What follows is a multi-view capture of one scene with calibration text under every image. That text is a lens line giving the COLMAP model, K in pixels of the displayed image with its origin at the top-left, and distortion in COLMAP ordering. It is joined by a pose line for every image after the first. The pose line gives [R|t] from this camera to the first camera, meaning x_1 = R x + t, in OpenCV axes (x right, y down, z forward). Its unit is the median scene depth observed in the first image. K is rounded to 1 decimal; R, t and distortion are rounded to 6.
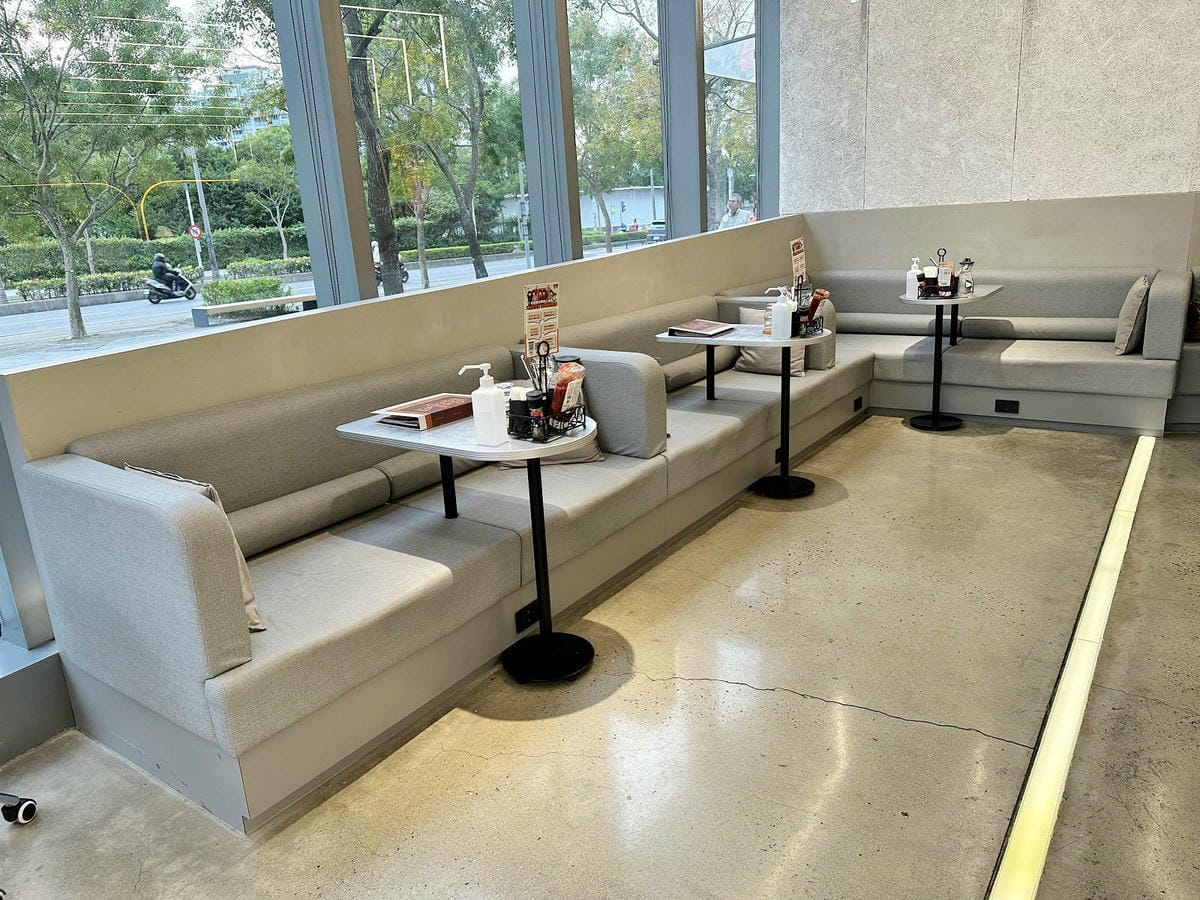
lens RADIAL K [[830.3, 0, 599.7], [0, 830.3, 452.6], [0, 0, 1]] dist [0.004456, -0.004030]
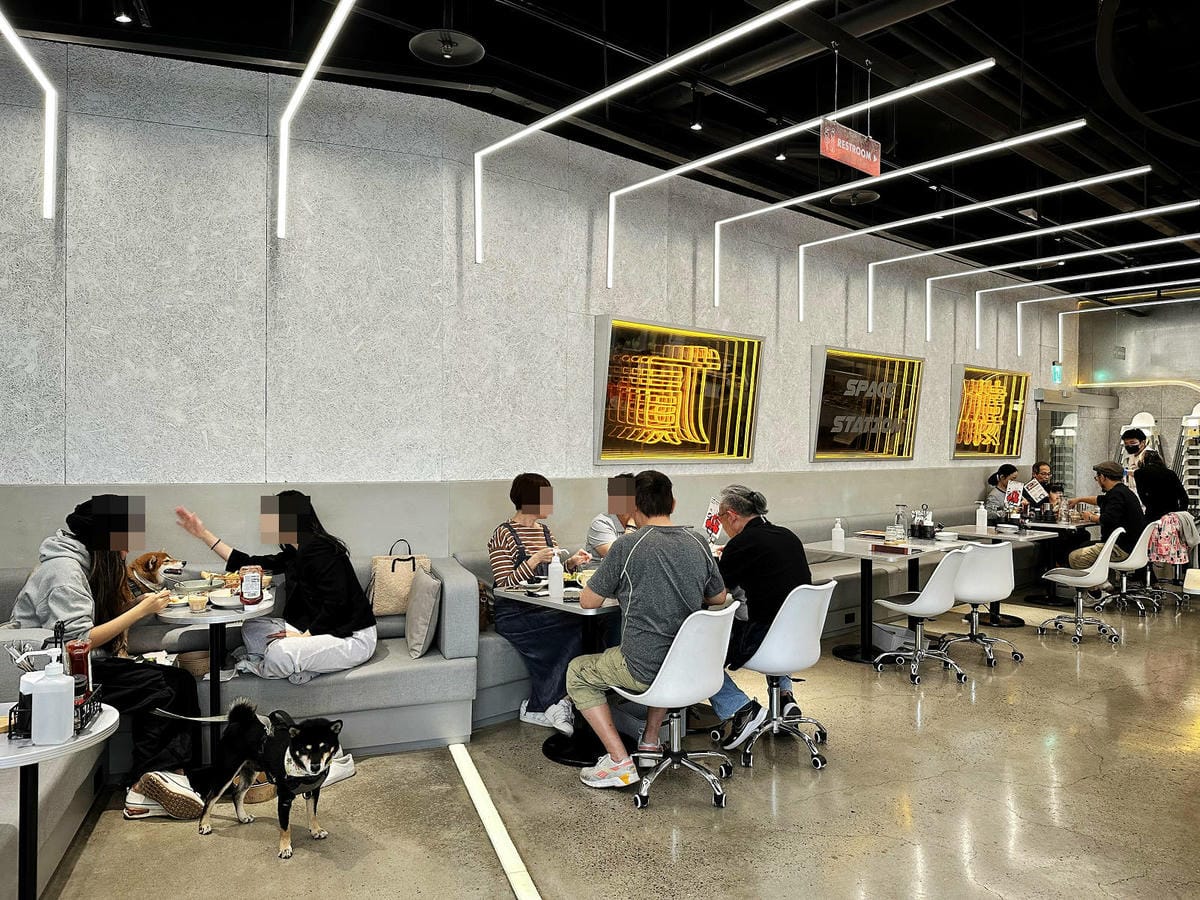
lens RADIAL K [[830.3, 0, 602.4], [0, 830.3, 449.7], [0, 0, 1]] dist [0.004456, -0.004030]
pose [[0.574193, 0.058915, 0.816598, -0.004799], [0.187178, 0.961545, -0.200987, -0.102422], [-0.797036, 0.268254, 0.541085, 0.264711]]
